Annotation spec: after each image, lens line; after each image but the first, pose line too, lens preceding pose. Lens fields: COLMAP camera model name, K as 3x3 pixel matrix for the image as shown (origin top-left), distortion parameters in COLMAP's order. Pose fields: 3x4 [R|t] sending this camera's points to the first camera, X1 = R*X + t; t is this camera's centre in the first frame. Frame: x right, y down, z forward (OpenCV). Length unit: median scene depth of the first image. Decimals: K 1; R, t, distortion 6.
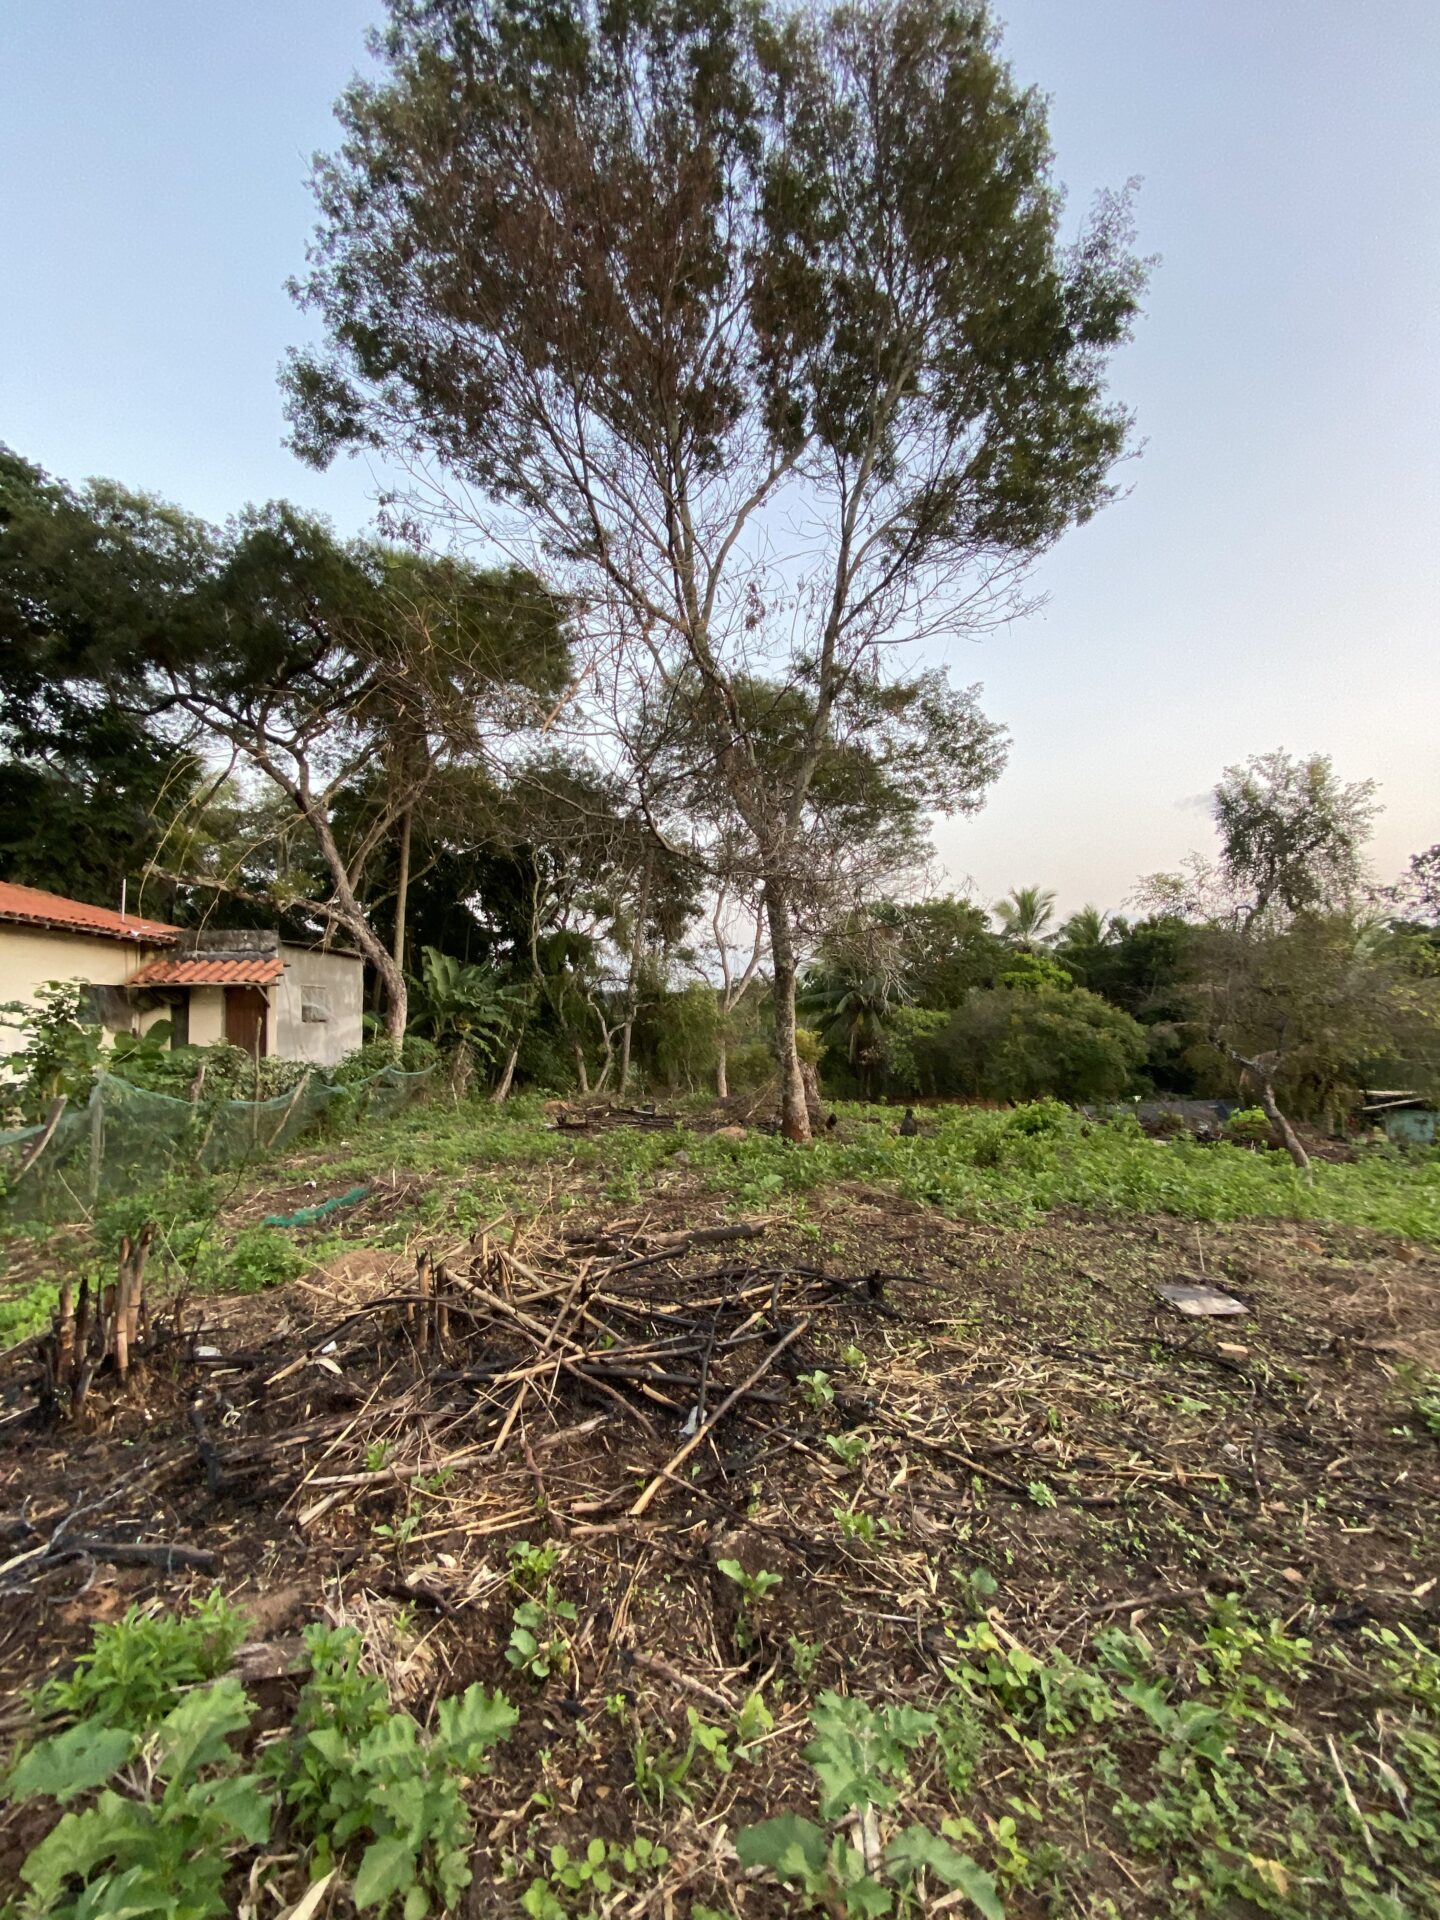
lens RADIAL K [[722.7, 0, 714.1], [0, 722.7, 963.4], [0, 0, 1]] dist [-0.052719, 0.000074]
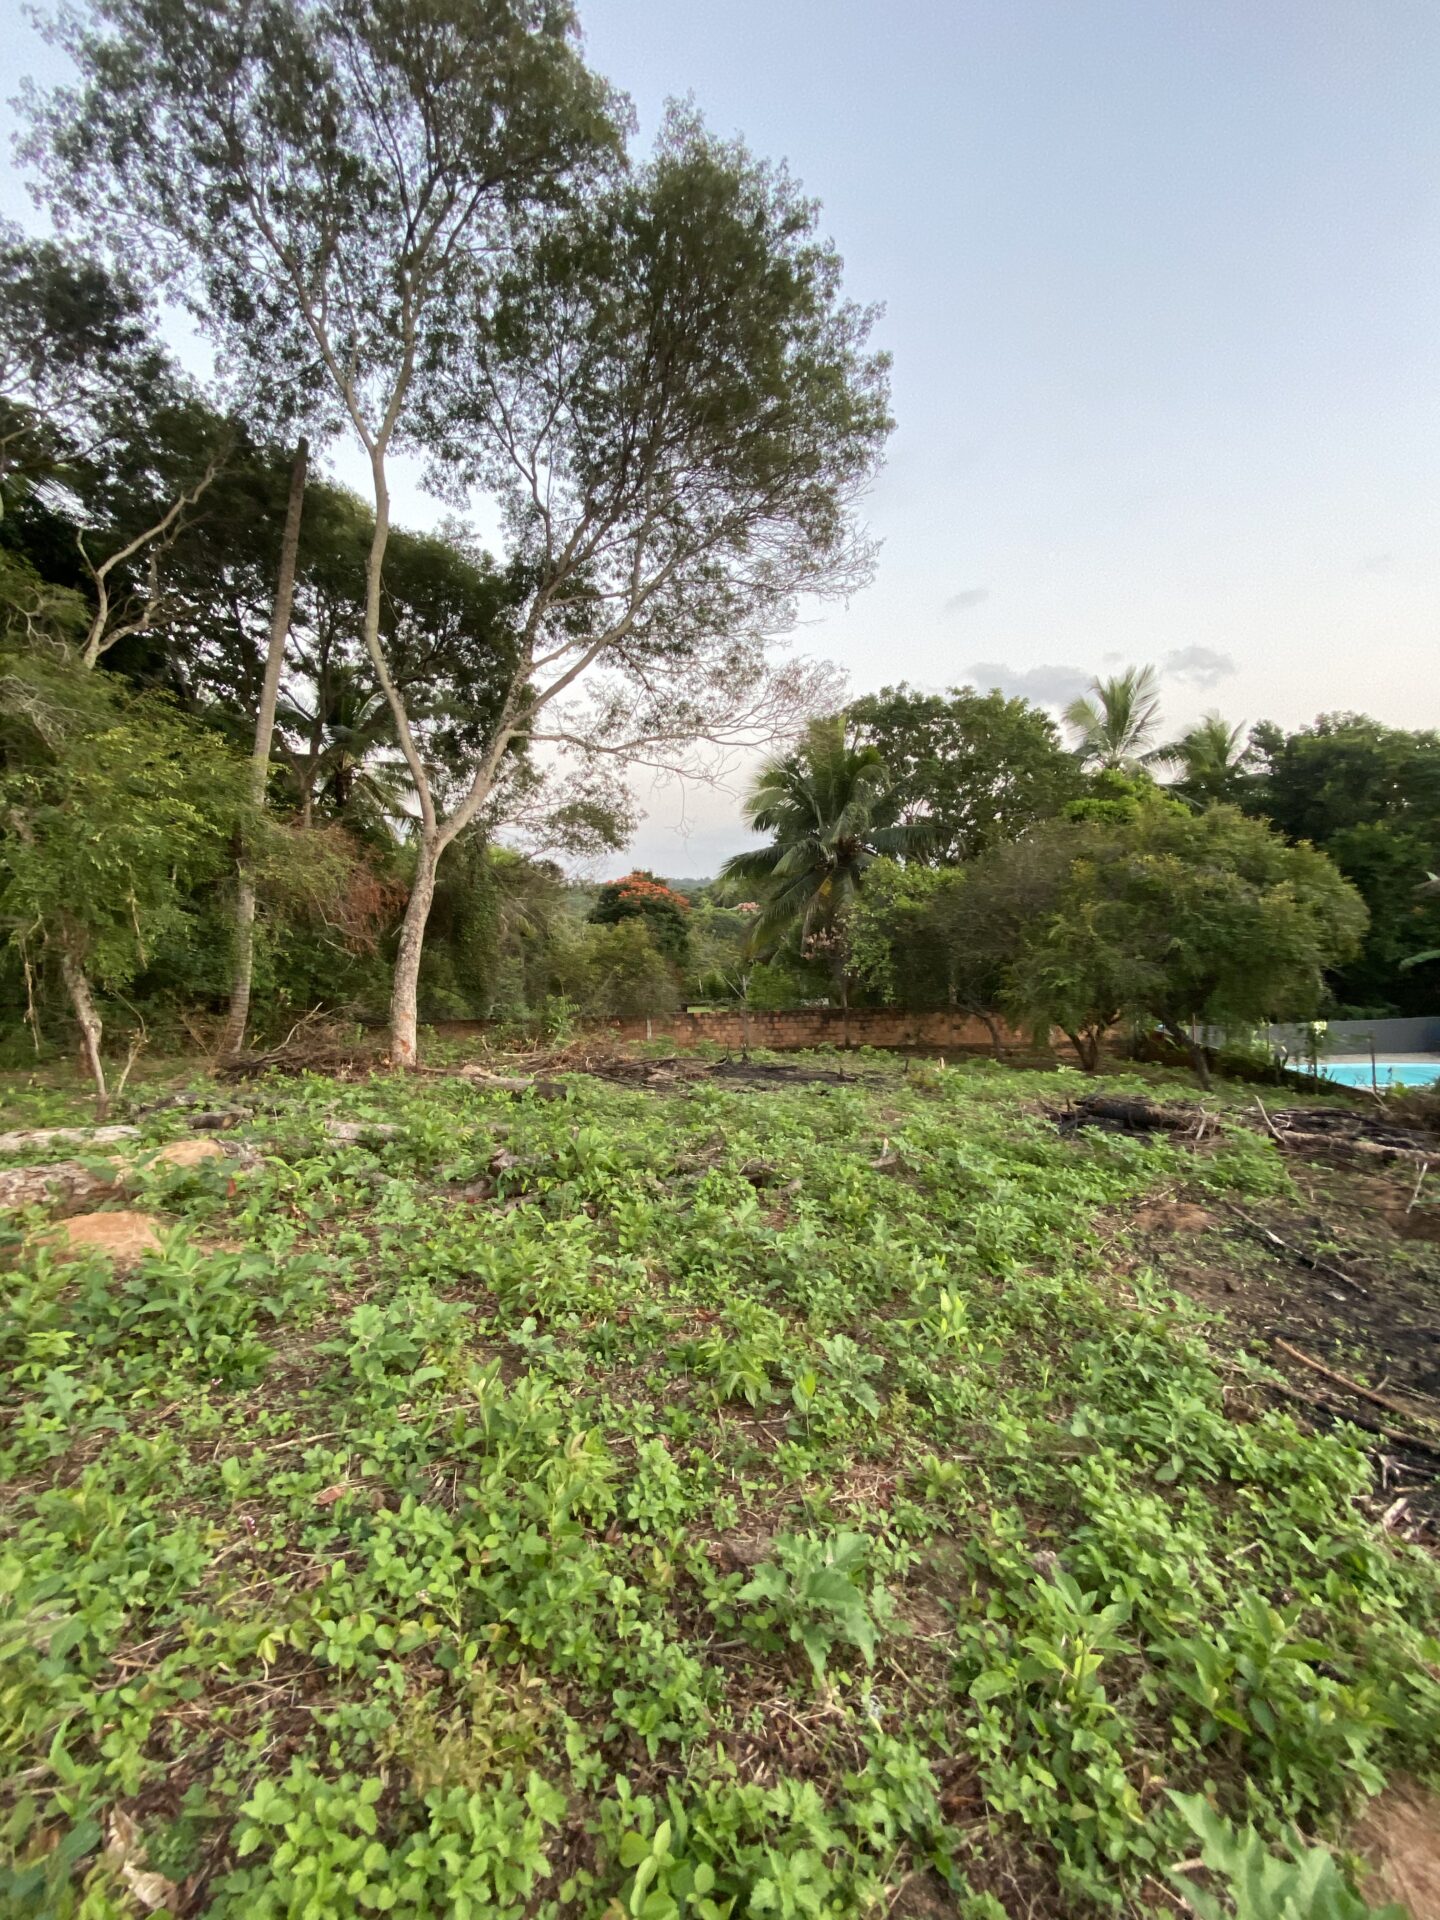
lens RADIAL K [[722.7, 0, 719.5], [0, 722.7, 971.7], [0, 0, 1]] dist [-0.052719, 0.000074]
pose [[0.995818, -0.006256, -0.091148, 0.141013], [0.021802, 0.985103, 0.170579, 0.037868], [0.088723, -0.171853, 0.981119, 0.314741]]
